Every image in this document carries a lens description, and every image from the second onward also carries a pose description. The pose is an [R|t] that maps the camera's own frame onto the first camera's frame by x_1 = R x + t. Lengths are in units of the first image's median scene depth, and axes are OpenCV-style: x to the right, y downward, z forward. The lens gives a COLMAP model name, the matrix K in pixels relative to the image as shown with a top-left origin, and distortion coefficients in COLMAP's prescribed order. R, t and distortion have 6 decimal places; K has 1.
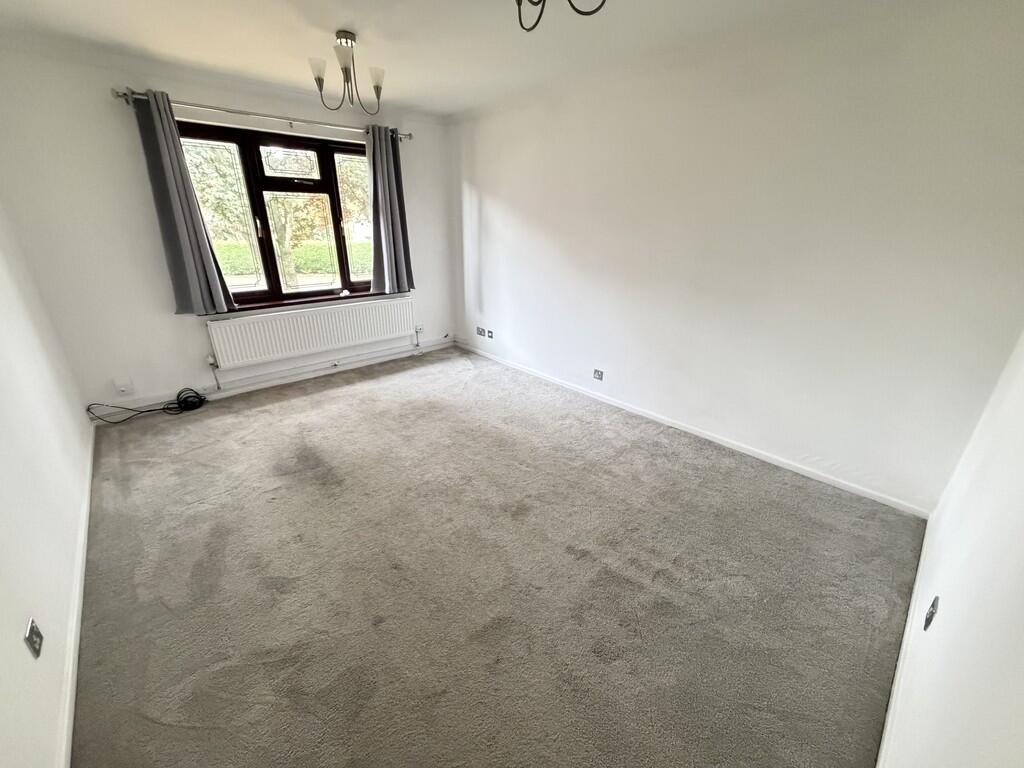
lens RADIAL K [[409.4, 0, 505.3], [0, 409.4, 381.7], [0, 0, 1]] dist [-0.000779, 0.000060]
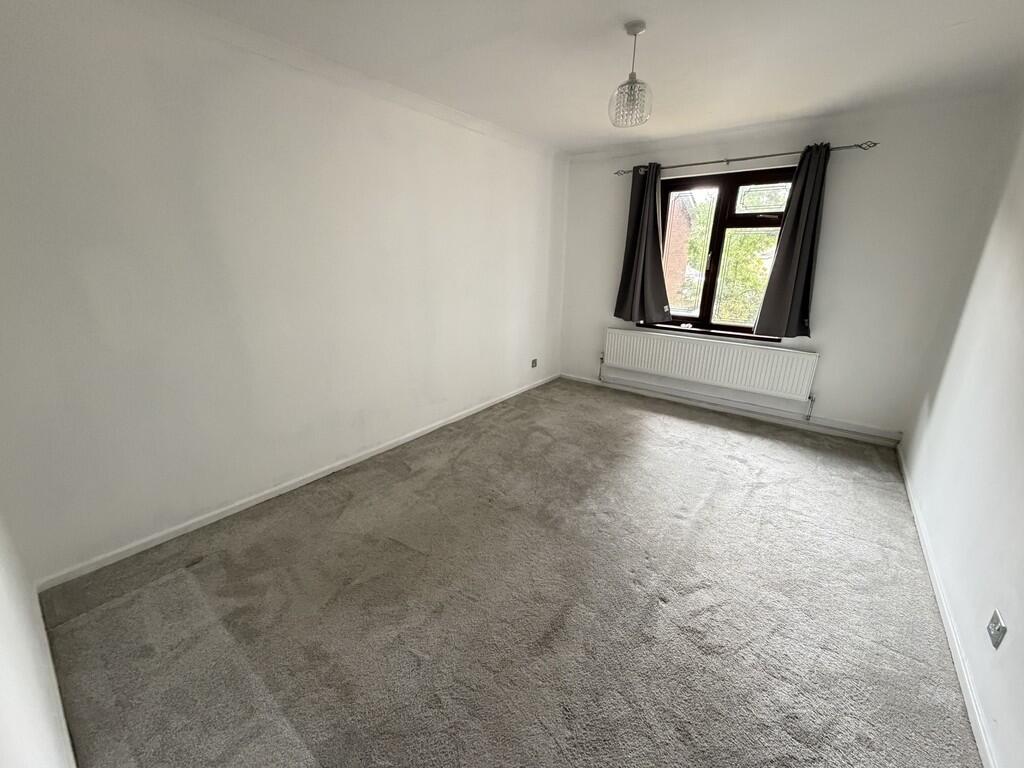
lens RADIAL K [[409.4, 0, 505.3], [0, 409.4, 381.7], [0, 0, 1]] dist [-0.000779, 0.000060]
pose [[0.166876, 0.295932, -0.940519, 0.432095], [-0.365047, 0.904652, 0.219876, -0.128532], [0.915911, 0.306642, 0.258994, 0.320244]]
